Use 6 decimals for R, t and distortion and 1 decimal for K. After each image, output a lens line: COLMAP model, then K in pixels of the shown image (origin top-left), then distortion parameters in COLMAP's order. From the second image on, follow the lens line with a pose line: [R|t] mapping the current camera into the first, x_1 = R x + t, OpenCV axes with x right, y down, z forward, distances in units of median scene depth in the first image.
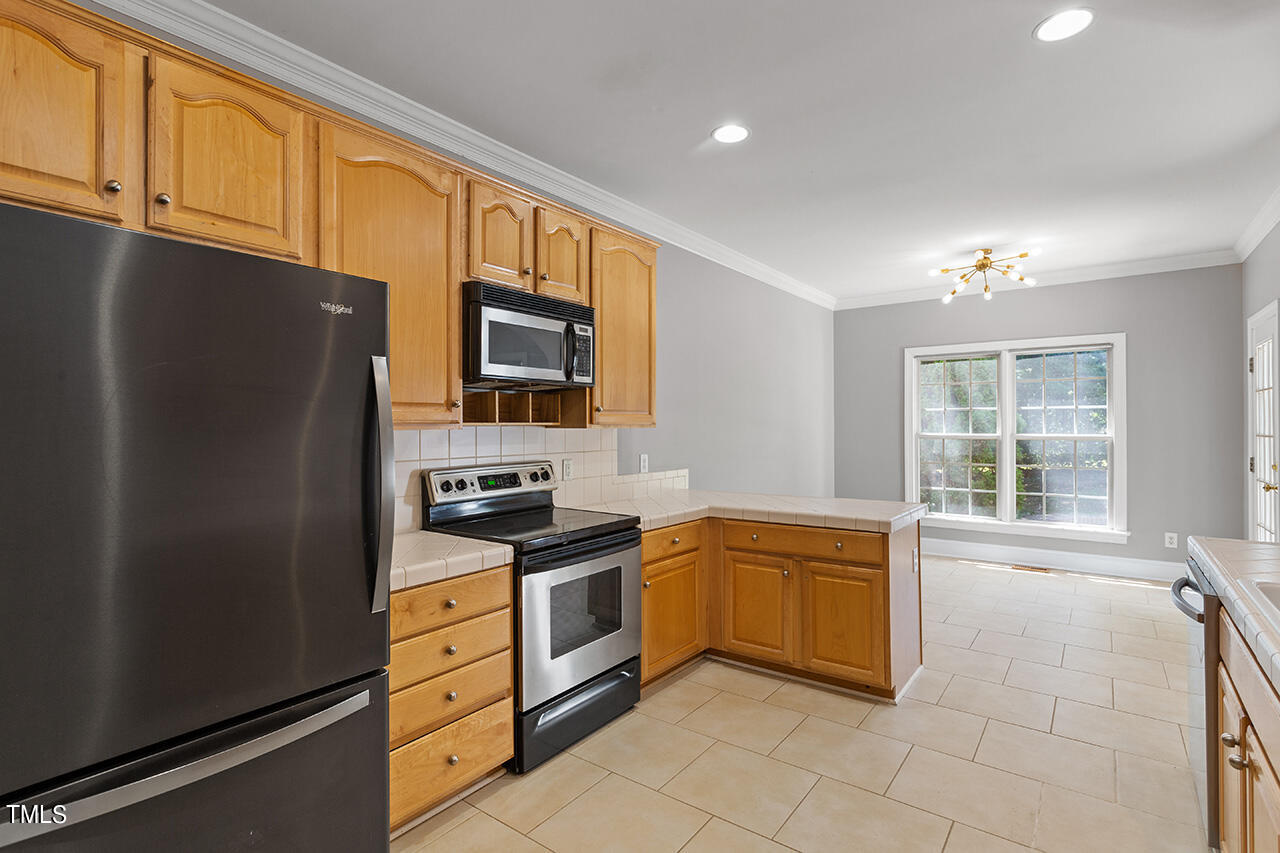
lens RADIAL K [[612.0, 0, 642.6], [0, 612.0, 425.7], [0, 0, 1]] dist [0.002059, 0.000729]
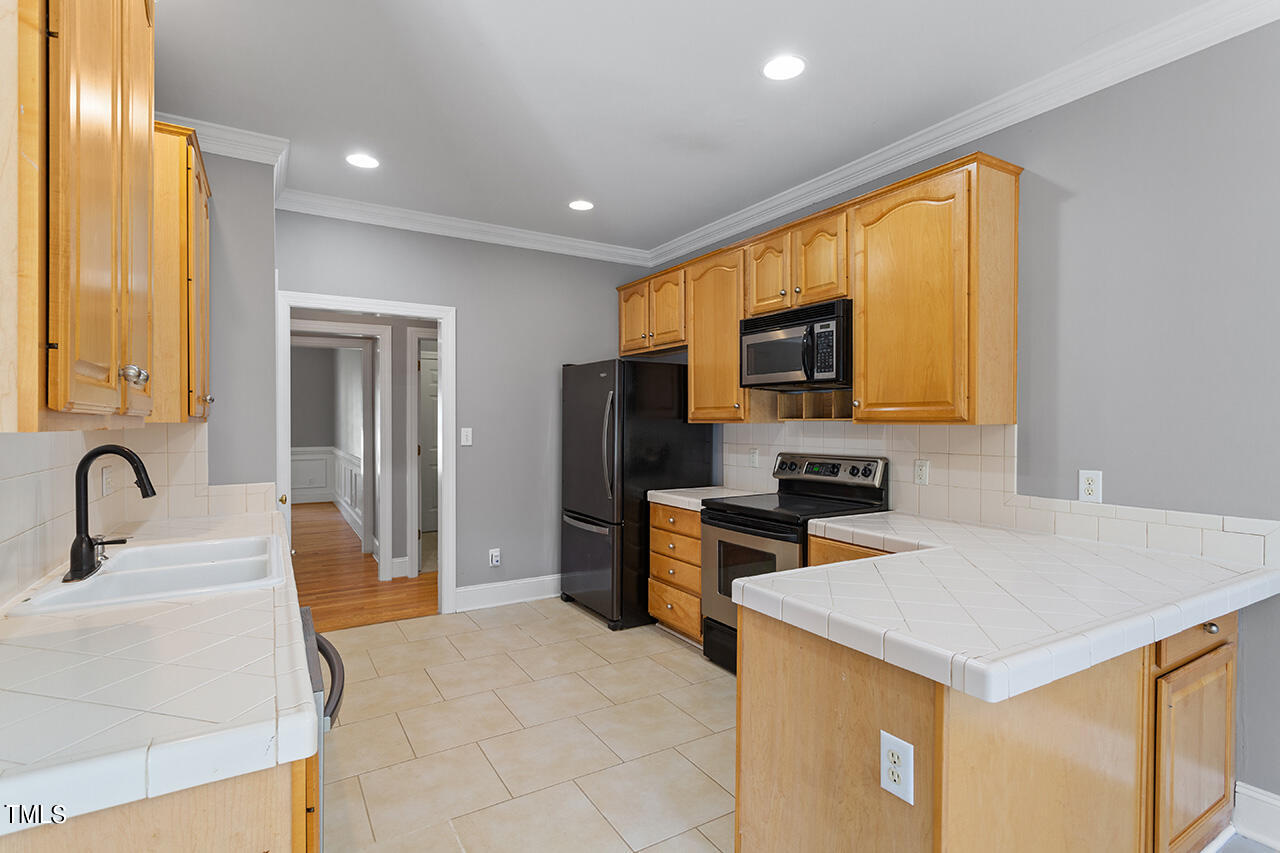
lens RADIAL K [[612.0, 0, 642.6], [0, 612.0, 425.7], [0, 0, 1]] dist [0.002059, 0.000729]
pose [[-0.380273, 0.009114, -0.924829, 0.965921], [-0.000041, 0.999951, 0.009872, -0.002748], [0.924874, 0.003792, -0.380254, 1.121103]]
